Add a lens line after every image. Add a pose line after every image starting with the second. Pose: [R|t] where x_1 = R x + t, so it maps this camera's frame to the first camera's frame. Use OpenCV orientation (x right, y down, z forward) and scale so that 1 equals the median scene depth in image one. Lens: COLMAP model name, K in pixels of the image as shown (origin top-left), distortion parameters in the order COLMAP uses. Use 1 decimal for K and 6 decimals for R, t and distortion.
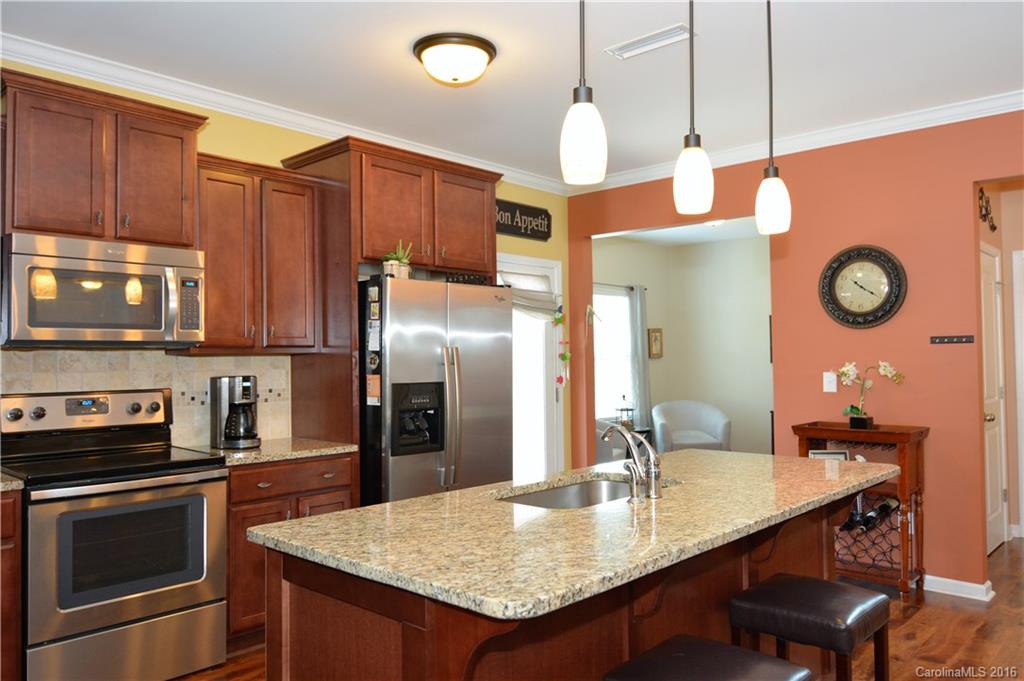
lens RADIAL K [[734.9, 0, 506.8], [0, 734.9, 336.5], [0, 0, 1]] dist [-0.008460, -0.005554]
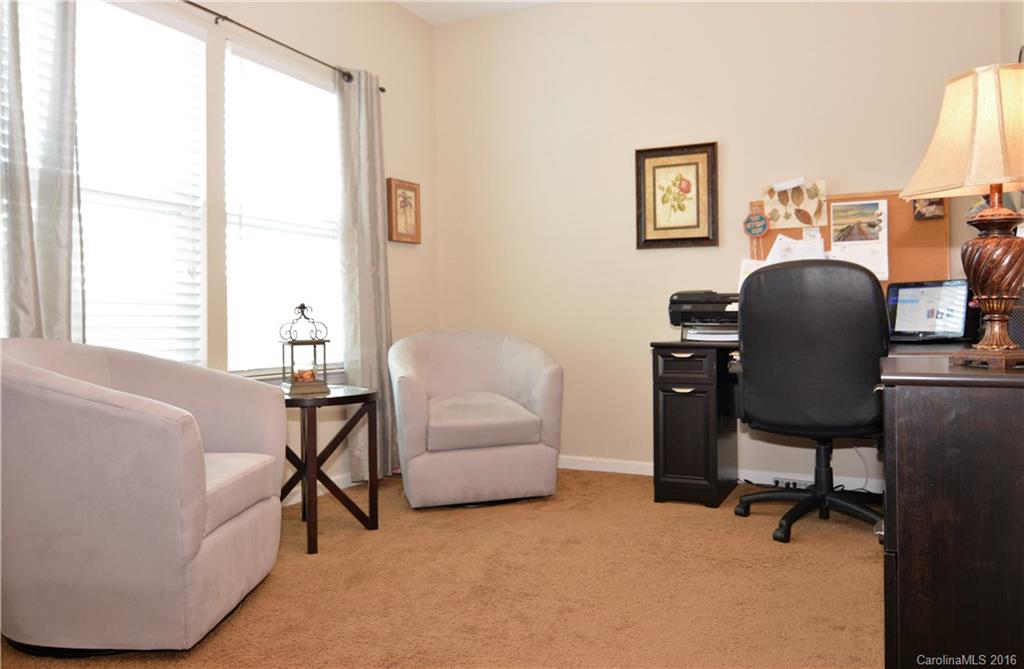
lens RADIAL K [[740.0, 0, 513.0], [0, 740.0, 331.9], [0, 0, 1]] dist [-0.000030, -0.000050]
pose [[0.959372, -0.000549, 0.282143, 0.141730], [-0.010423, 0.999247, 0.037387, 0.071522], [-0.281951, -0.038809, 0.958644, 0.545867]]
